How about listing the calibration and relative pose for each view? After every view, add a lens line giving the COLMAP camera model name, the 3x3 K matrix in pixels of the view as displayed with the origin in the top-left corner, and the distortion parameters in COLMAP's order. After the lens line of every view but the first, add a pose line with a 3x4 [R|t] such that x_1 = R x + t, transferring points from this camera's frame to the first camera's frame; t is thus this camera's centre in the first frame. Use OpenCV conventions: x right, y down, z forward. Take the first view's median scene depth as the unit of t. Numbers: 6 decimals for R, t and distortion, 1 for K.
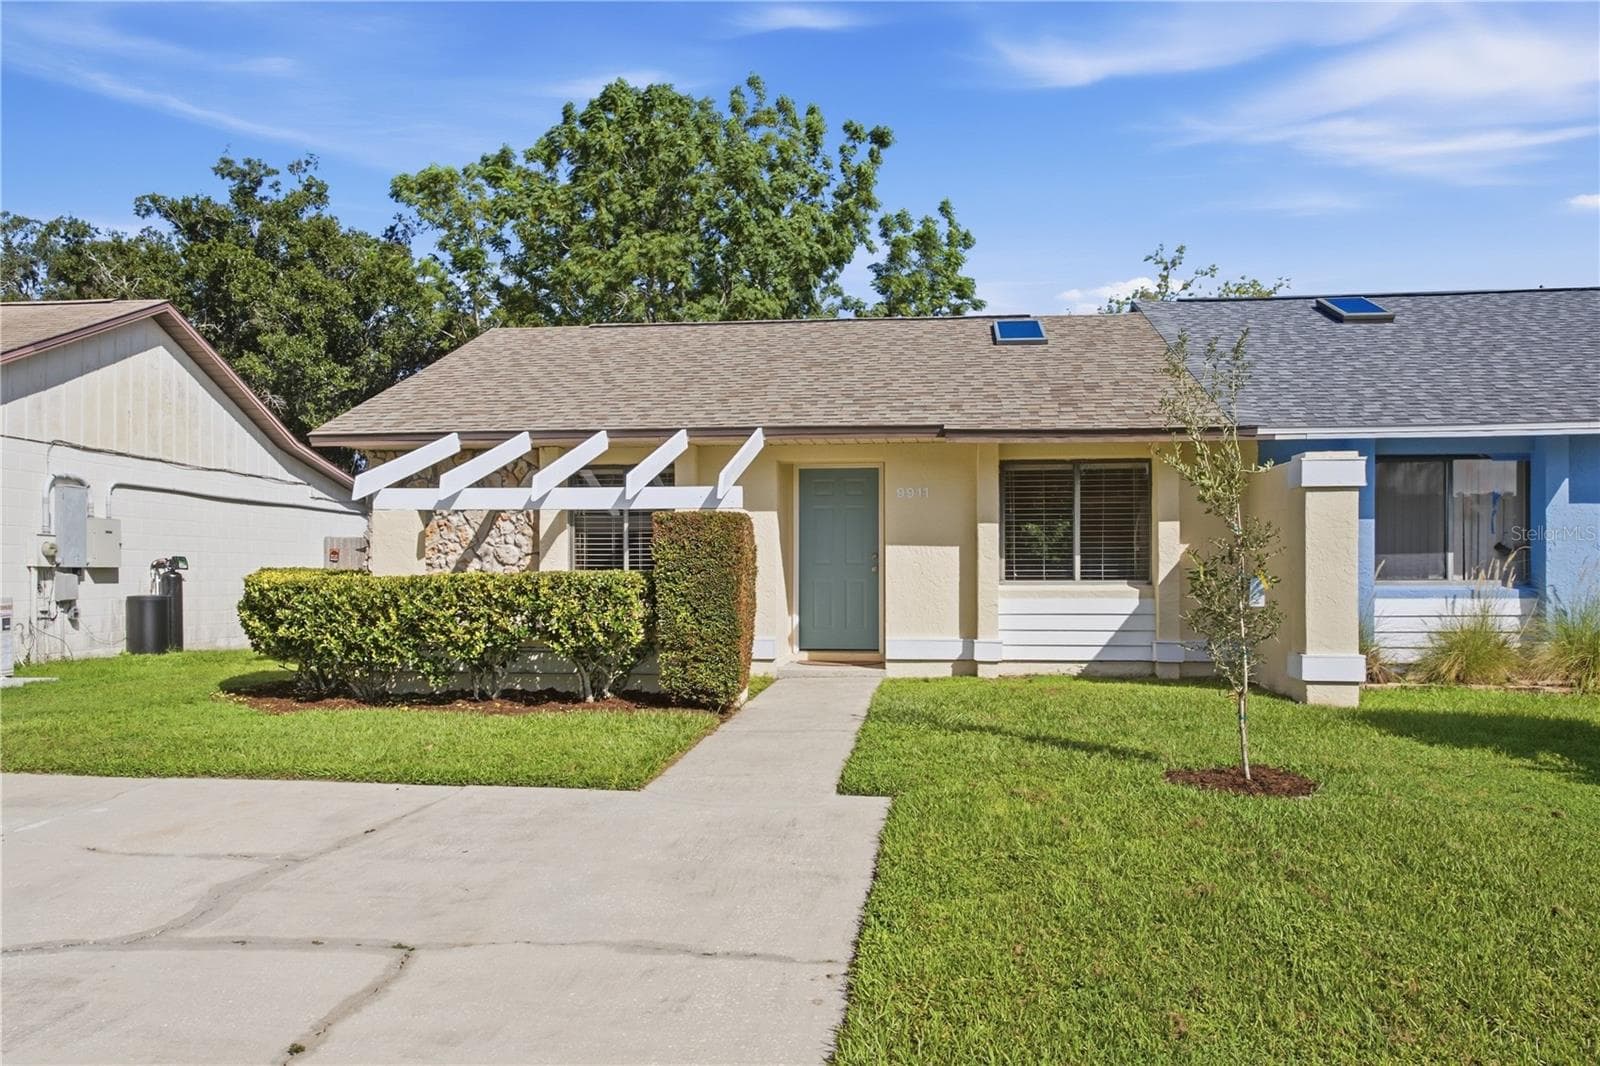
lens RADIAL K [[768.3, 0, 869.5], [0, 768.3, 539.3], [0, 0, 1]] dist [-0.001988, -0.000033]
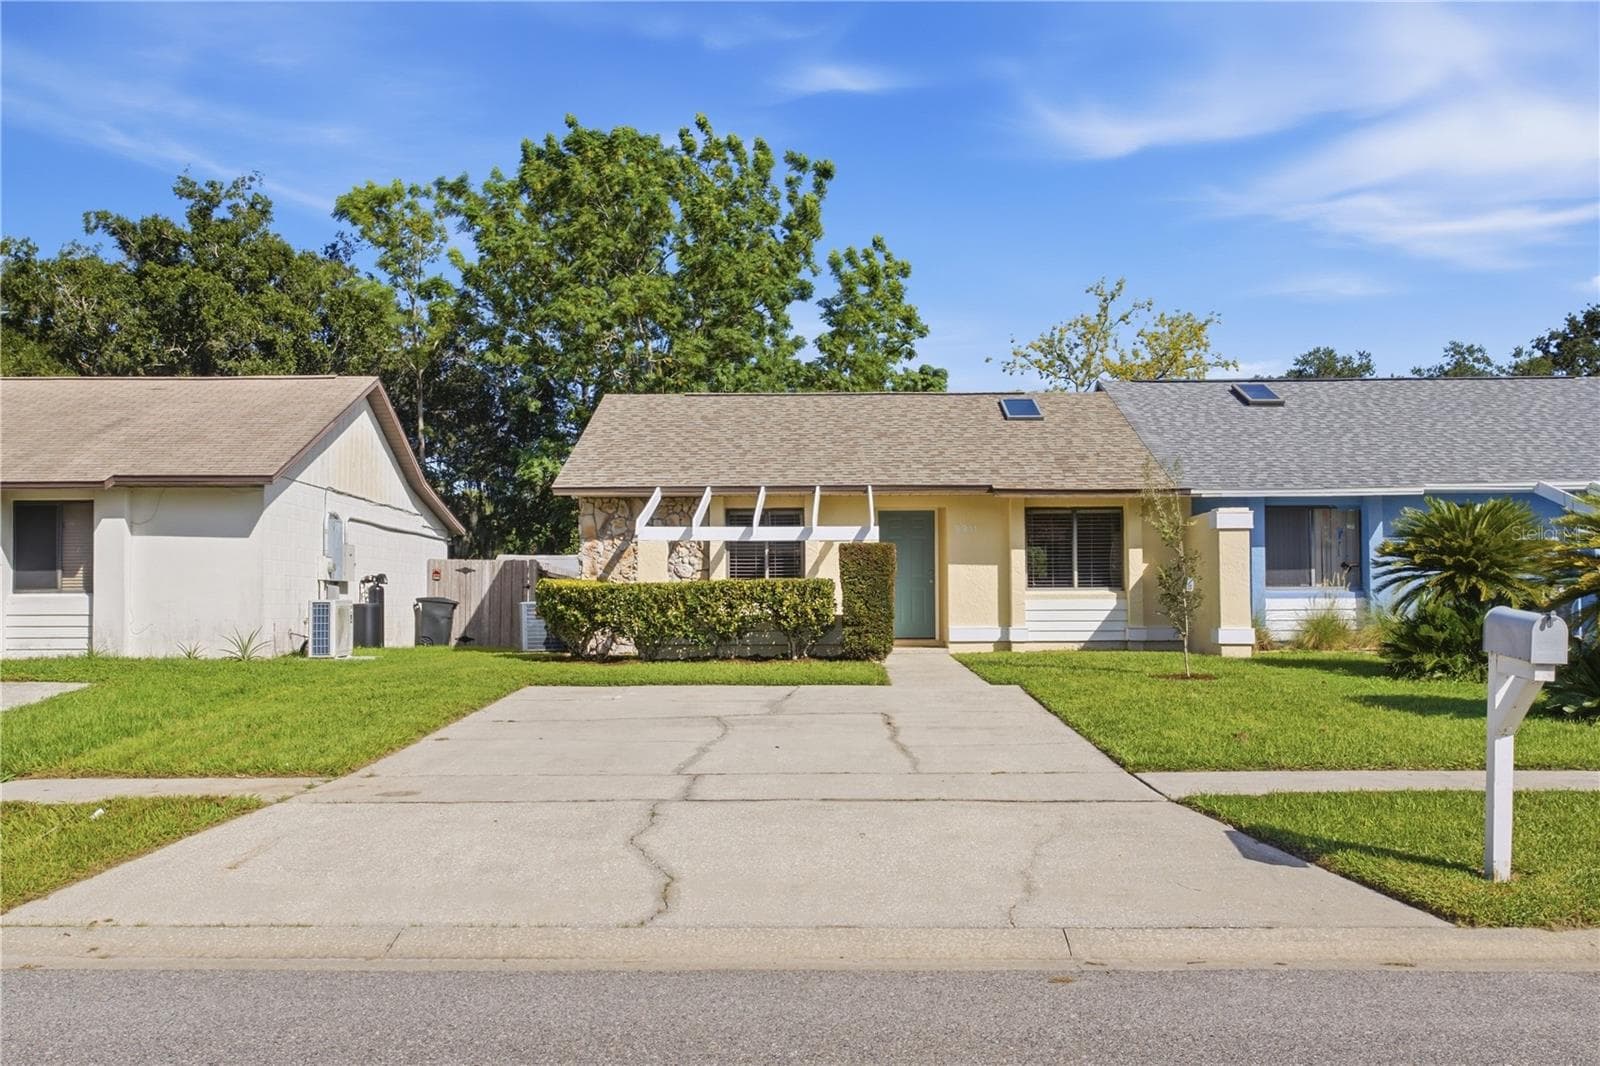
lens RADIAL K [[934.7, 0, 800.0], [0, 934.7, 533.0], [0, 0, 1]] dist [-0.001950, -0.000355]
pose [[0.997637, 0.002706, 0.068646, -0.387791], [-0.000311, 0.999392, -0.034878, 0.010619], [-0.068699, 0.034774, 0.997031, -0.776525]]
